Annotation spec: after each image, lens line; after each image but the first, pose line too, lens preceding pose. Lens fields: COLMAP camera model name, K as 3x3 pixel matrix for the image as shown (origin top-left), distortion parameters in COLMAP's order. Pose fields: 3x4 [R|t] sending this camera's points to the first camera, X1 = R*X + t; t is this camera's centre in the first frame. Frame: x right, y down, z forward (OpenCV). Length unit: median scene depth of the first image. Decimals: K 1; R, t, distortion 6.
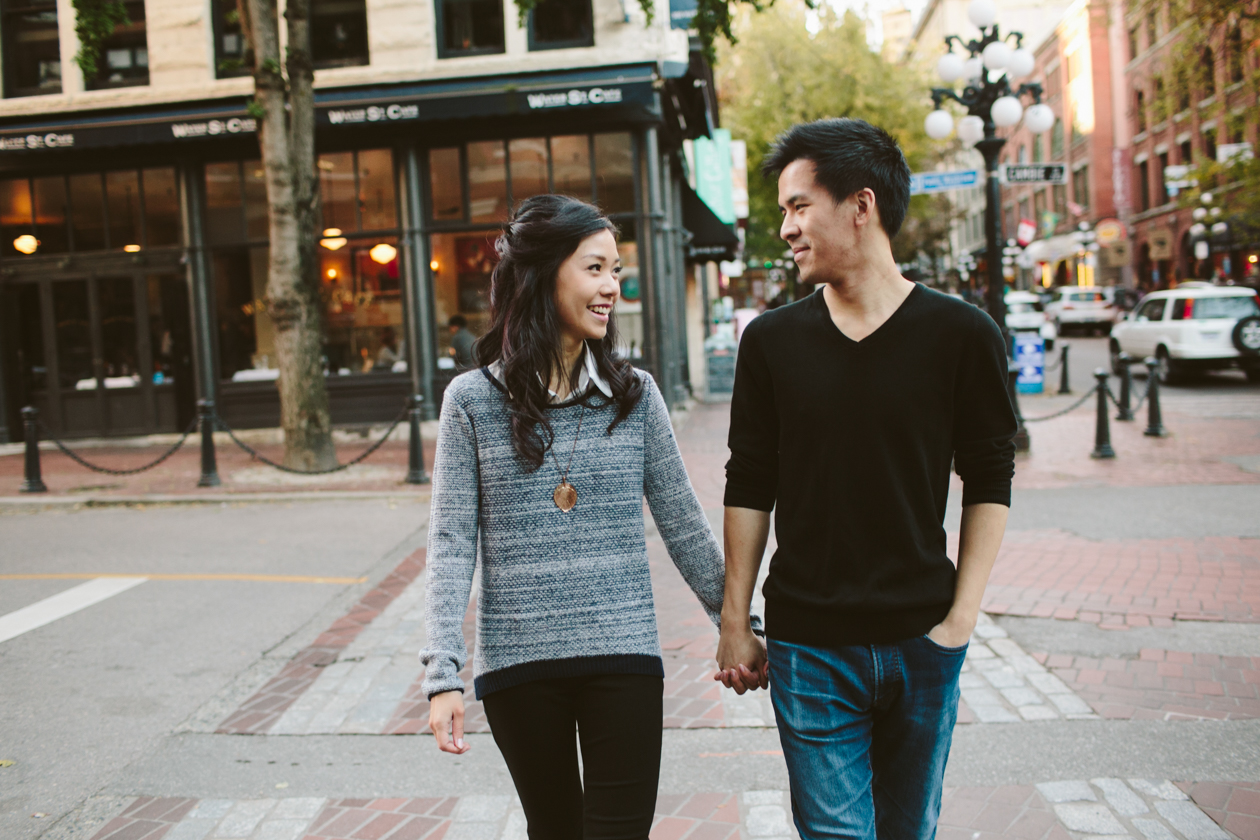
lens RADIAL K [[1229.0, 0, 630.0], [0, 1229.0, 420.0], [0, 0, 1]] dist [-0.099218, 0.134769]
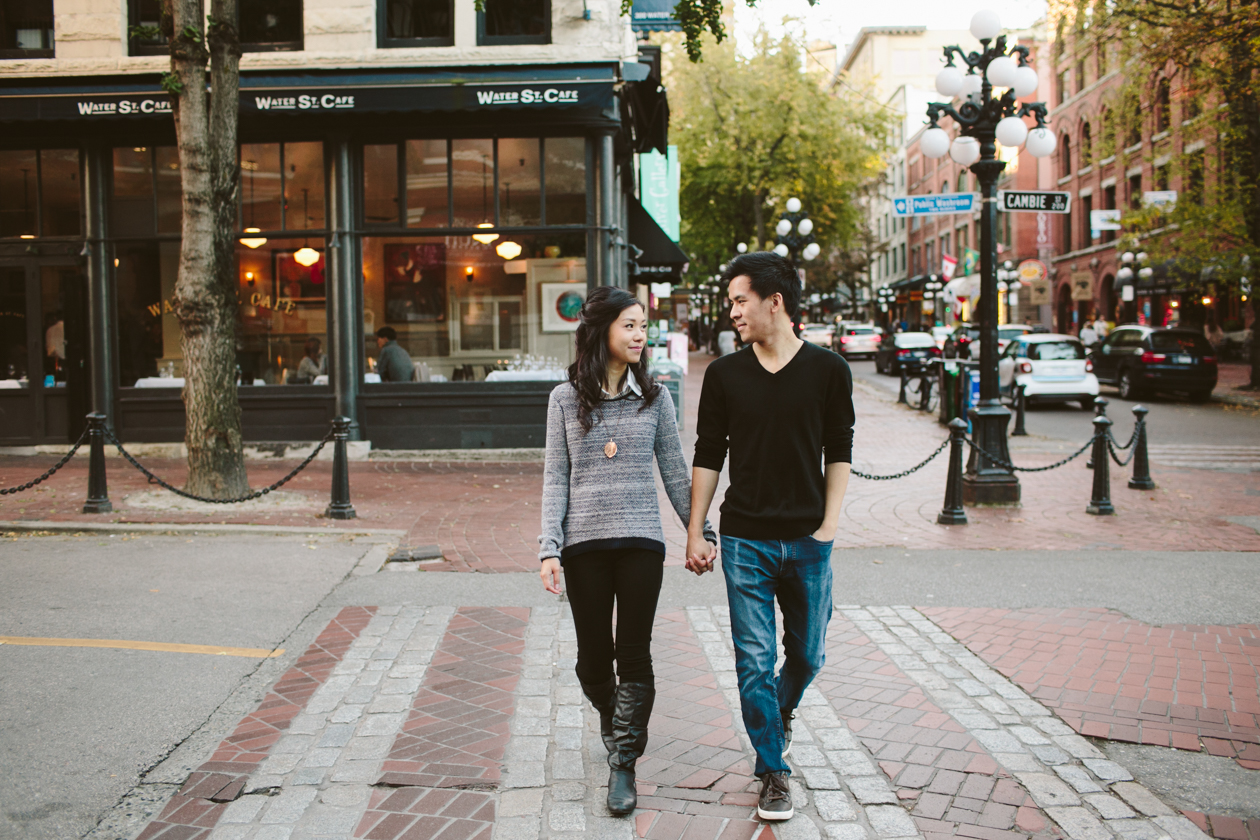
lens RADIAL K [[1195.2, 0, 633.8], [0, 1195.2, 410.2], [0, 0, 1]] dist [-0.096142, 0.128473]
pose [[0.995985, 0.038500, 0.080814, -0.027020], [-0.036771, 0.999064, -0.022773, -0.009710], [-0.081615, 0.019710, 0.996469, 0.100325]]
